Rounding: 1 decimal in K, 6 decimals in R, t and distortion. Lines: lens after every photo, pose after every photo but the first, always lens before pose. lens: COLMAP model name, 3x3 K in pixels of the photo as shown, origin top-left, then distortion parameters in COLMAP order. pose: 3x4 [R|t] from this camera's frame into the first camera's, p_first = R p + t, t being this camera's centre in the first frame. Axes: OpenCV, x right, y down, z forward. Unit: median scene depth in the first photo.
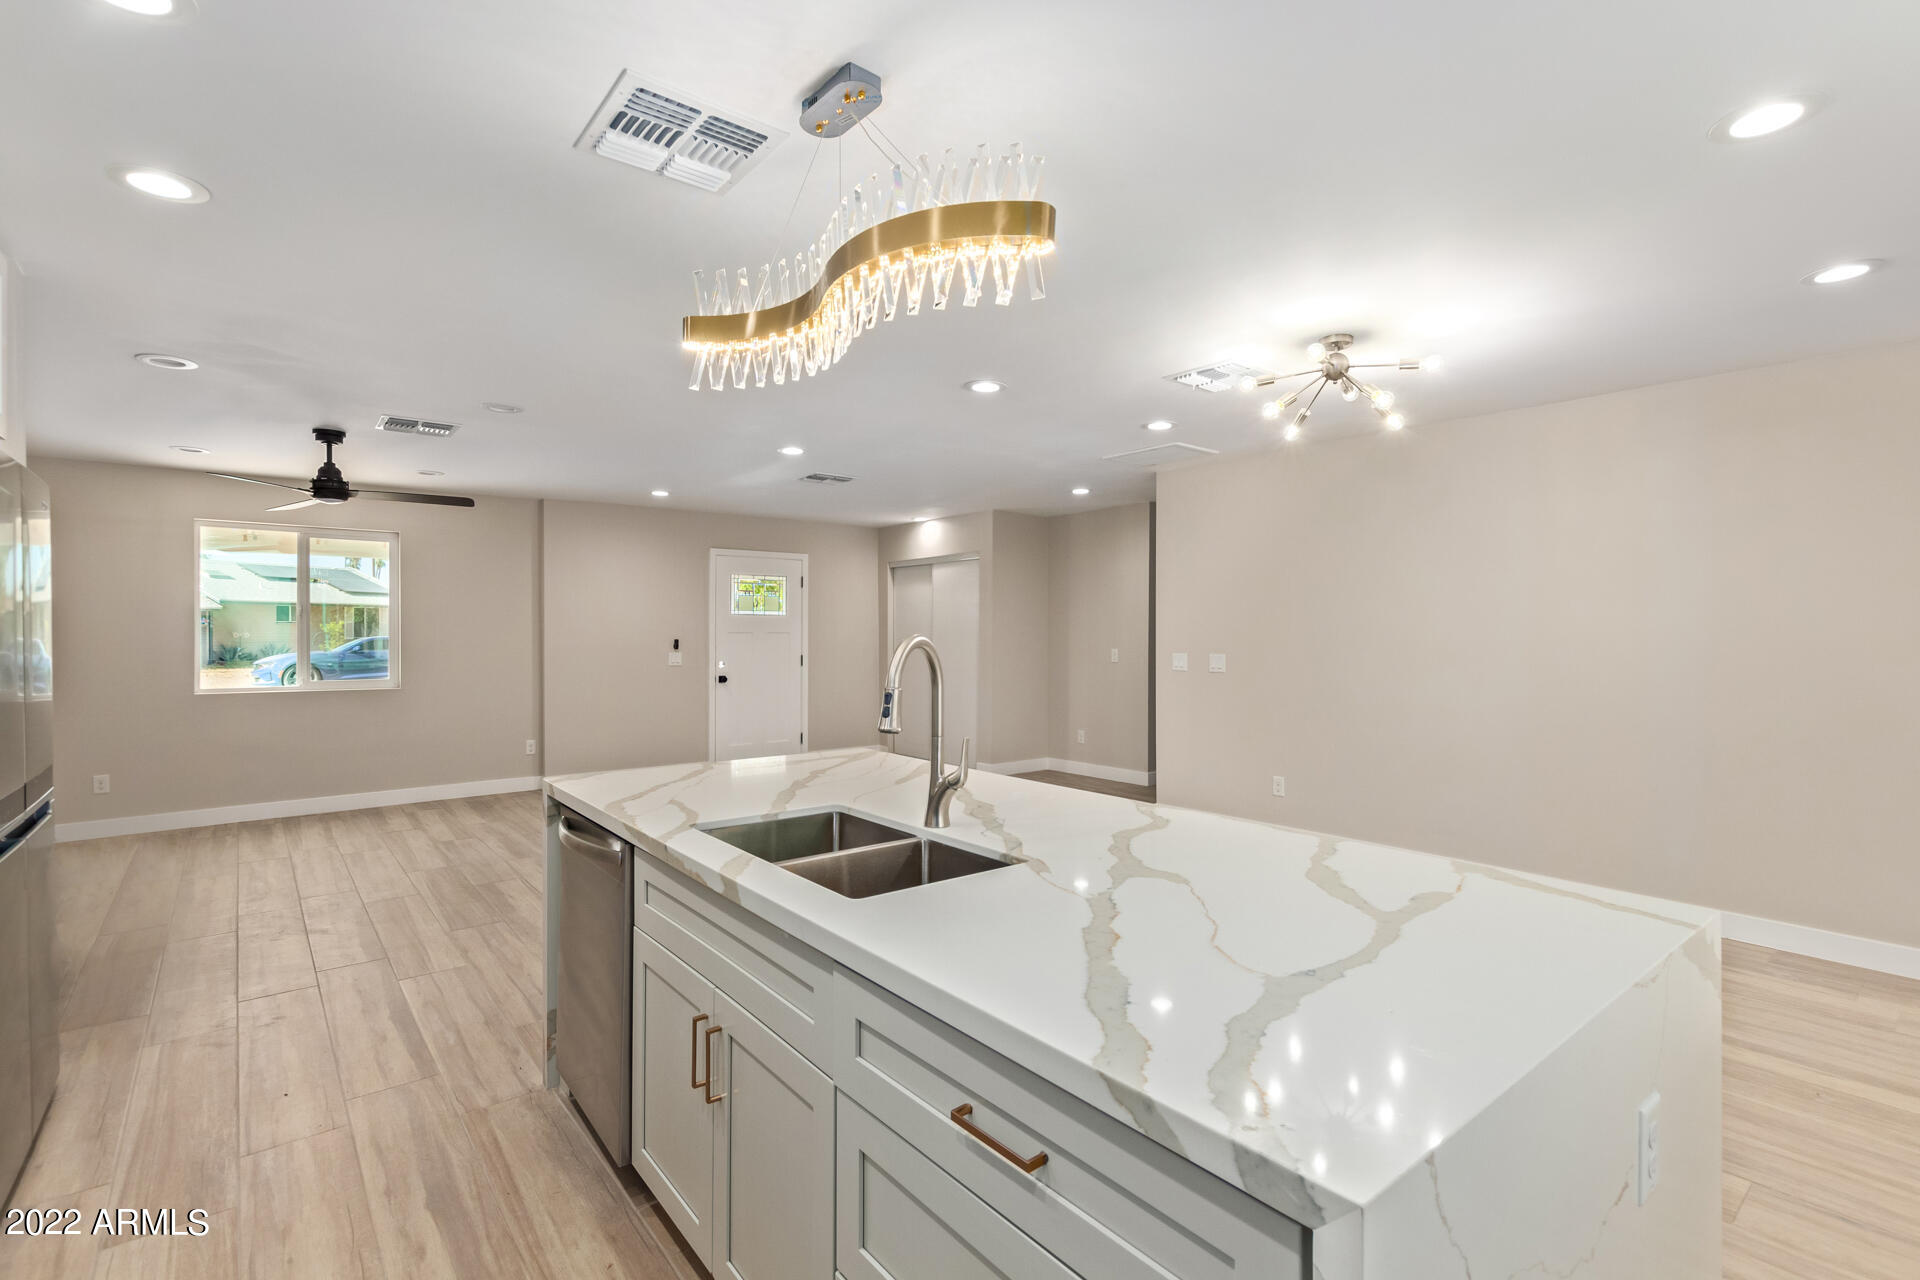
lens RADIAL K [[877.9, 0, 948.4], [0, 877.9, 627.3], [0, 0, 1]] dist [-0.001646, -0.000709]
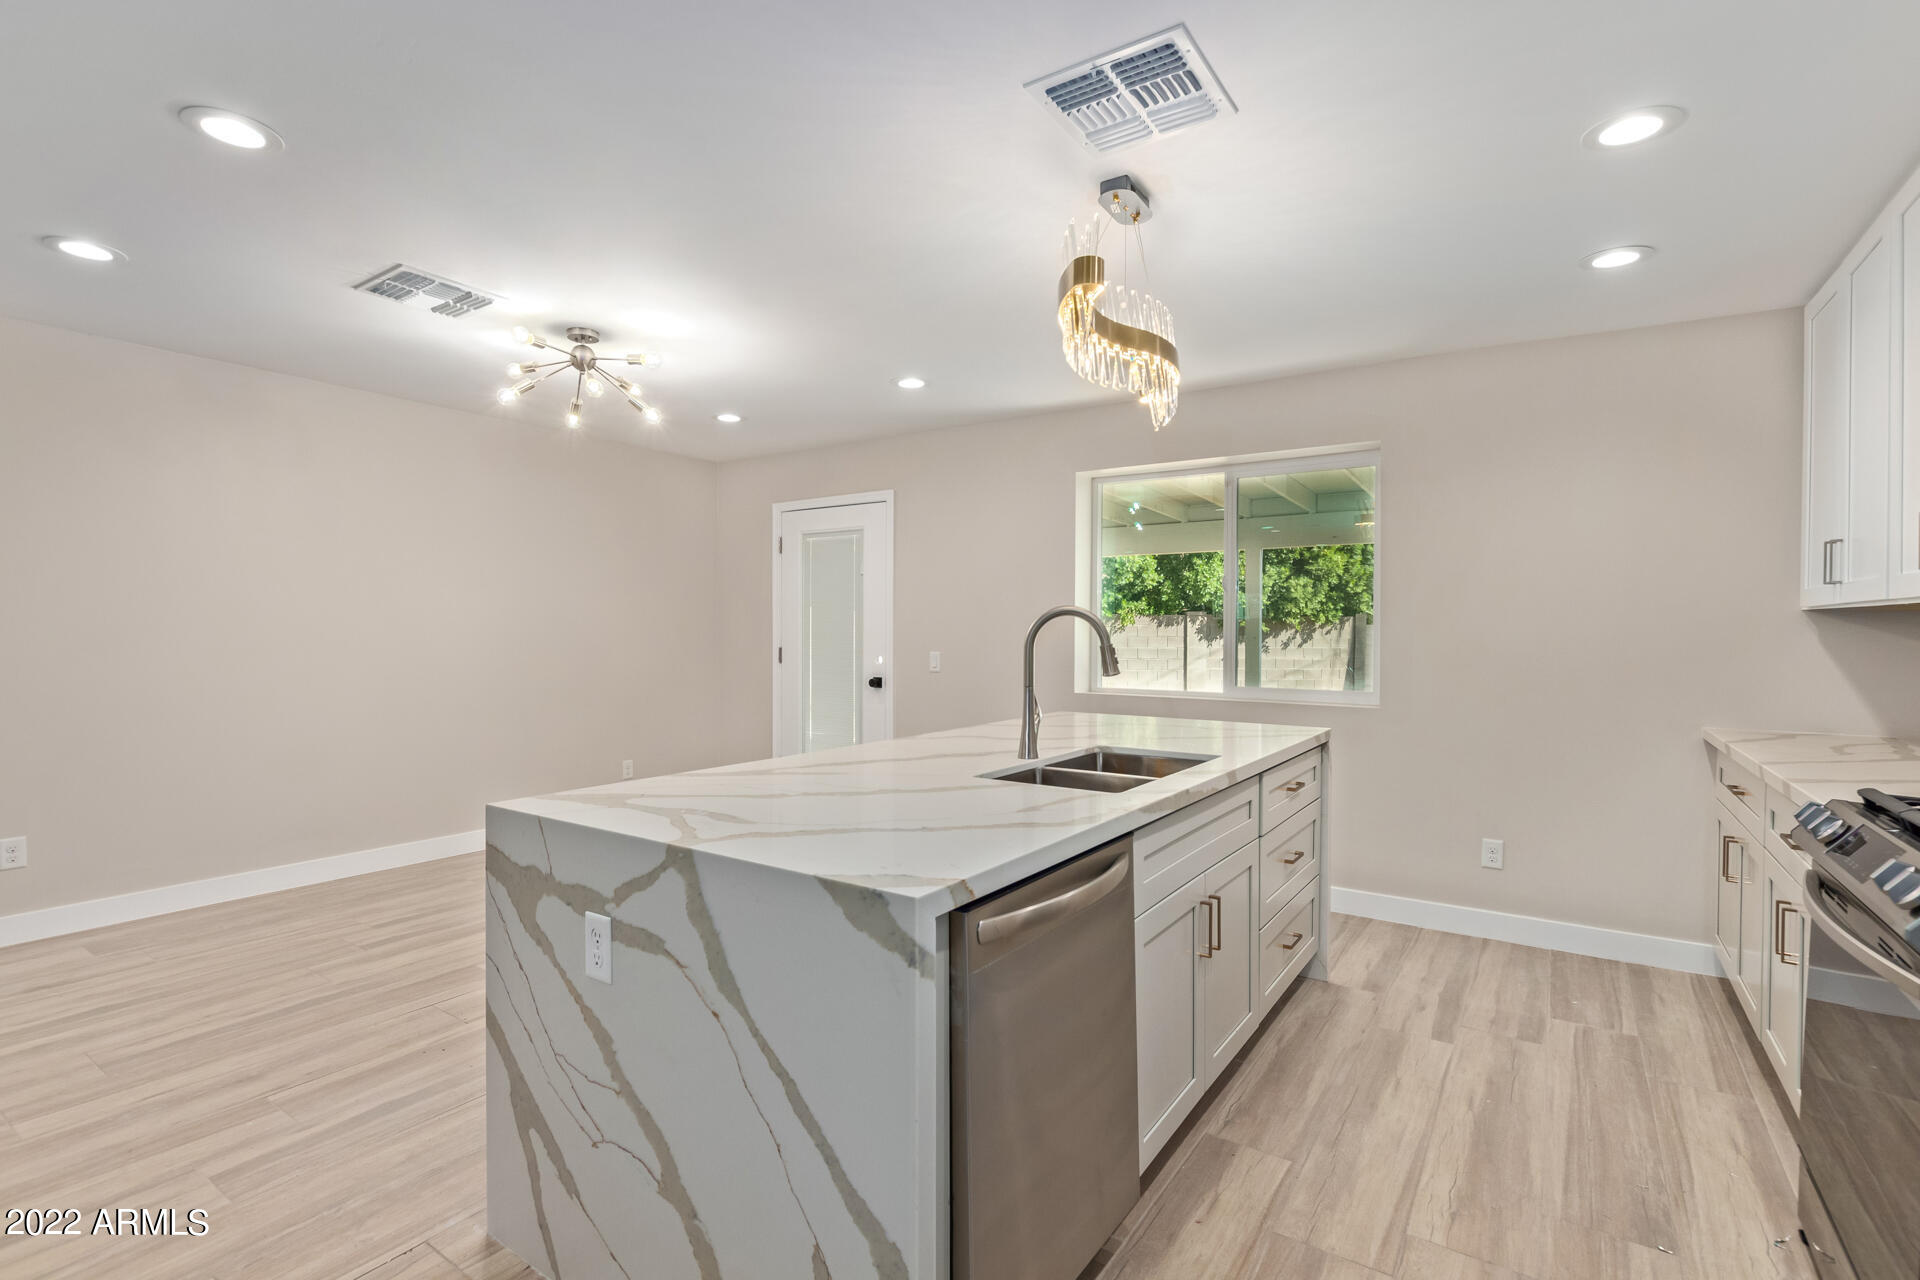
lens RADIAL K [[887.6, 0, 969.7], [0, 887.6, 635.8], [0, 0, 1]] dist [0.001966, -0.000621]
pose [[-0.302956, -0.009107, 0.952961, -0.376387], [-0.006424, 0.999951, 0.007514, 0.012101], [-0.952983, -0.003845, -0.303000, 0.460249]]
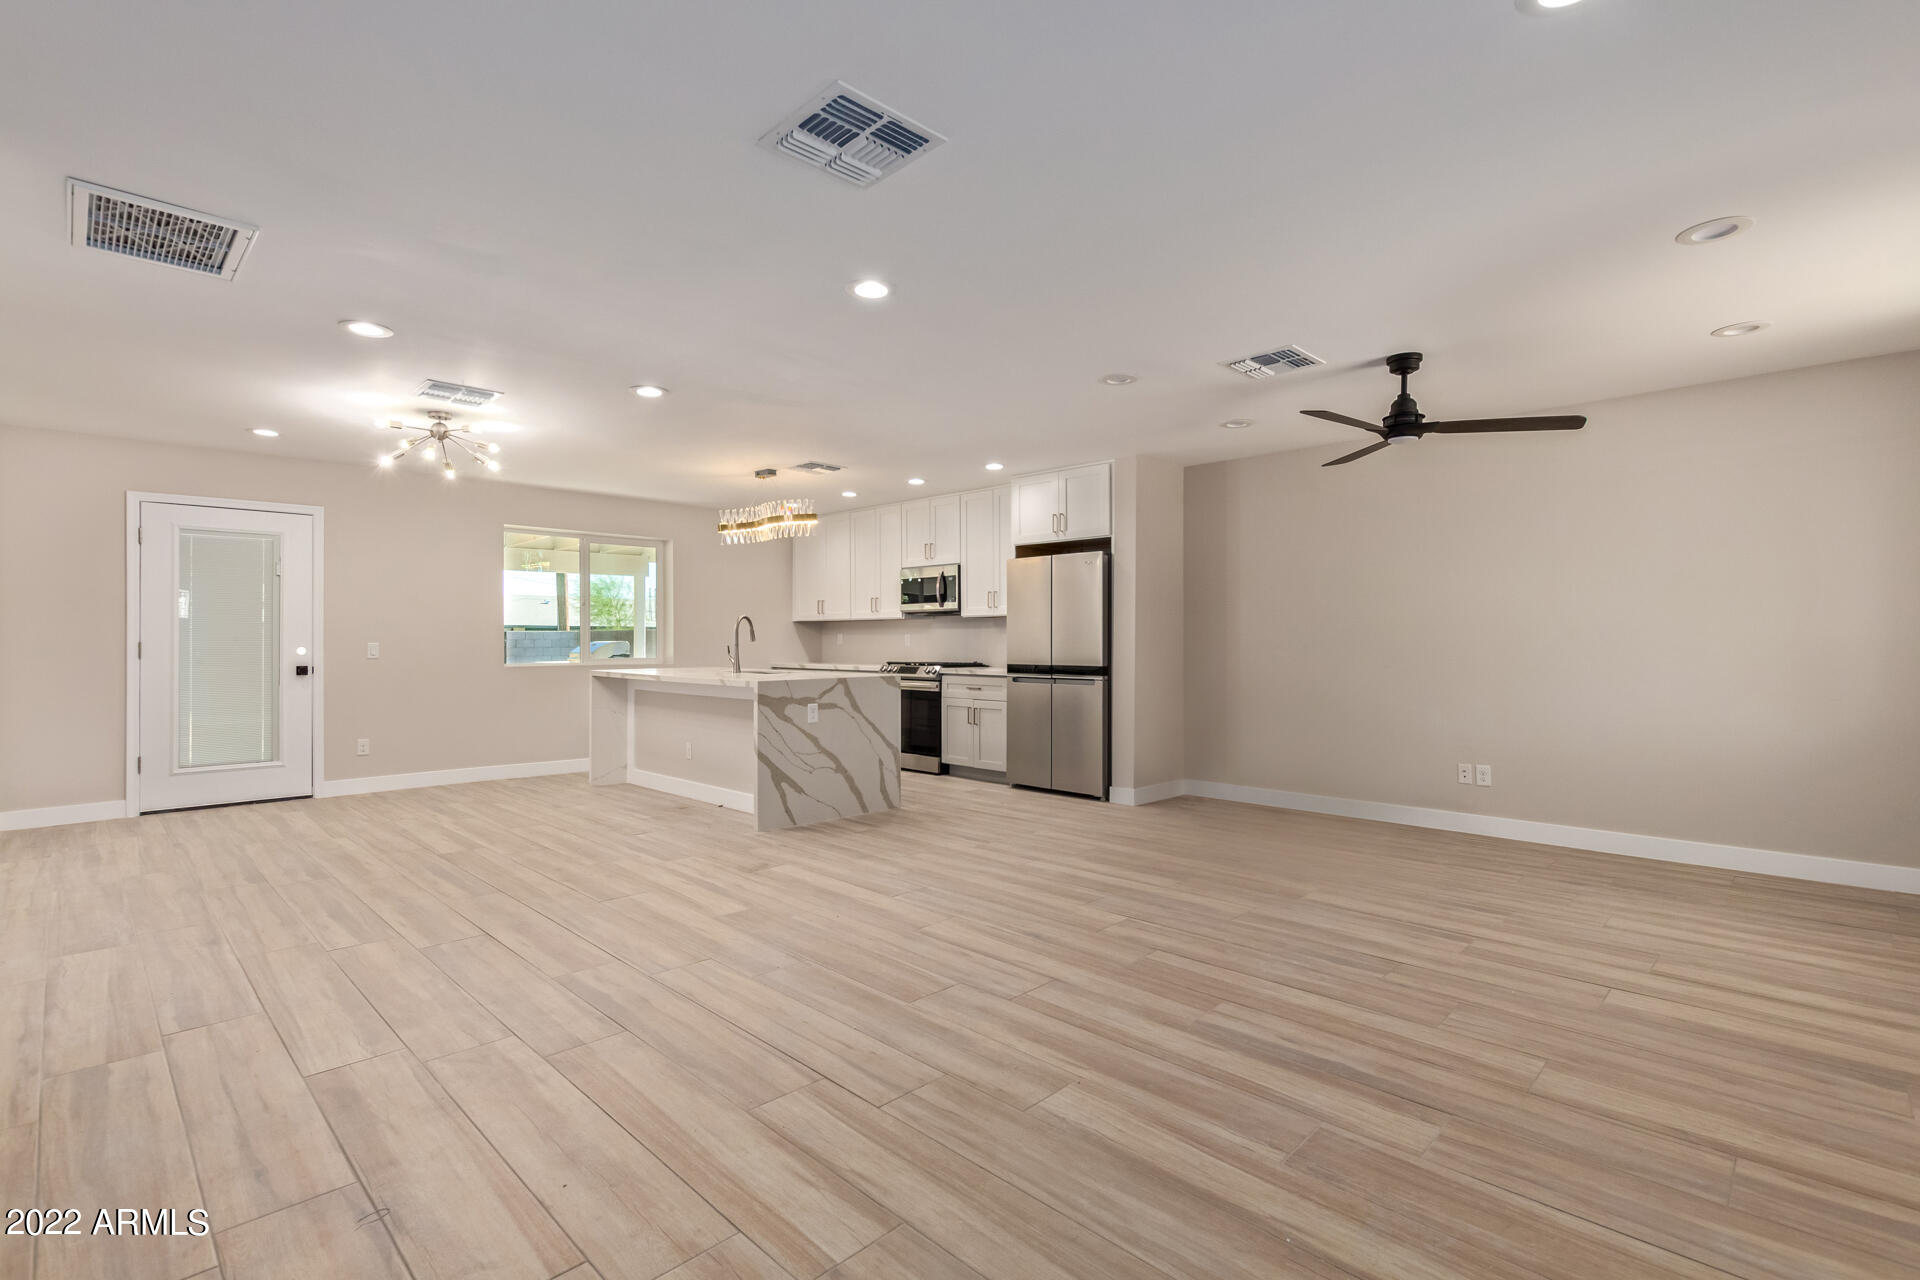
lens RADIAL K [[887.6, 0, 969.7], [0, 887.6, 635.8], [0, 0, 1]] dist [0.001966, -0.000621]
pose [[-0.991723, 0.002346, -0.128375, -0.139498], [0.003319, 0.999967, -0.007365, 0.035007], [0.128353, -0.007730, -0.991698, 1.384696]]
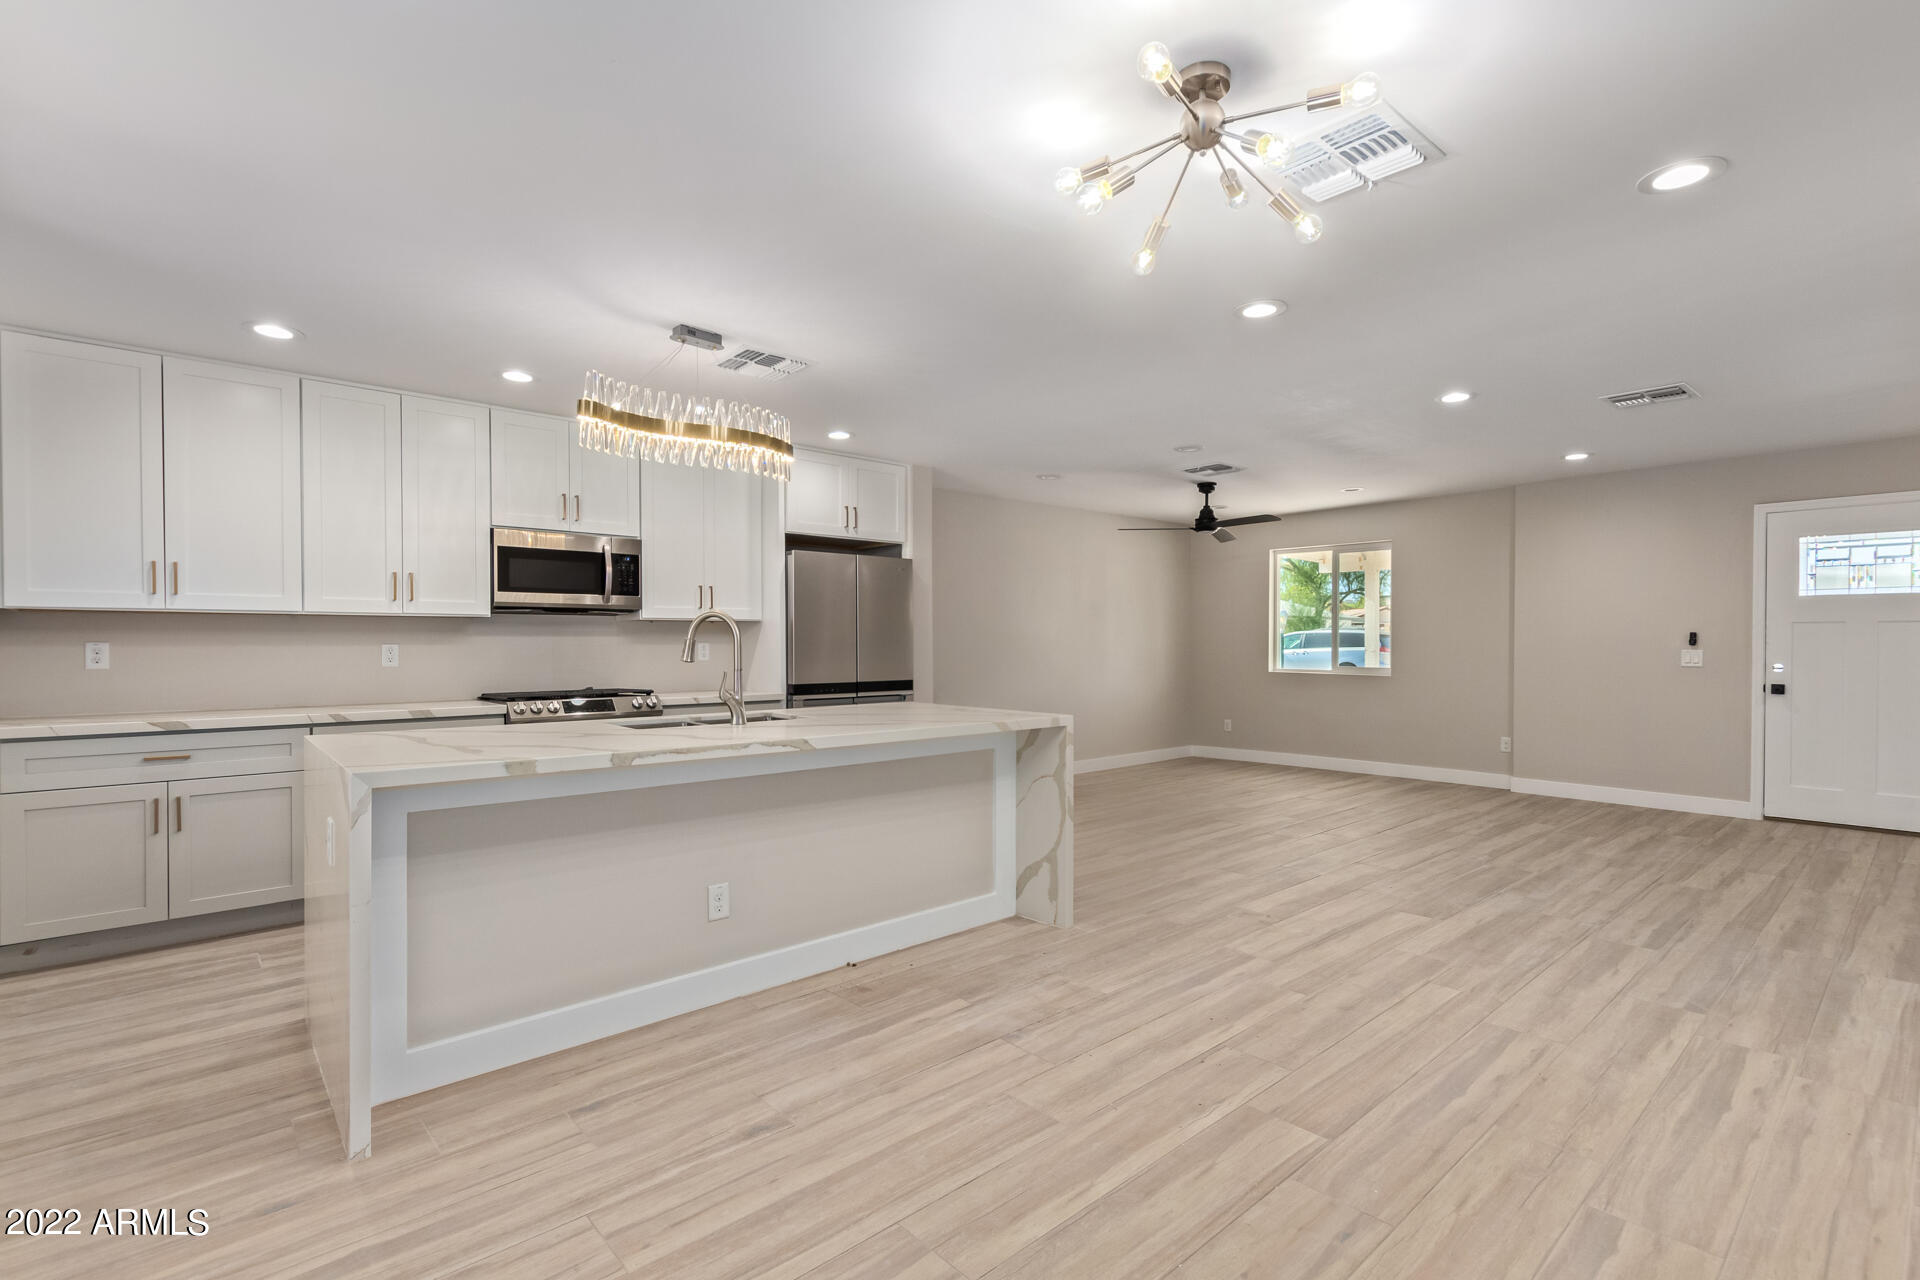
lens RADIAL K [[883.3, 0, 995.9], [0, 883.3, 645.9], [0, 0, 1]] dist [0.001027, -0.000289]
pose [[0.076784, 0.006146, -0.997029, 0.535794], [0.006407, 0.999957, 0.006657, 0.021126], [0.997027, -0.006899, 0.076741, 0.428479]]
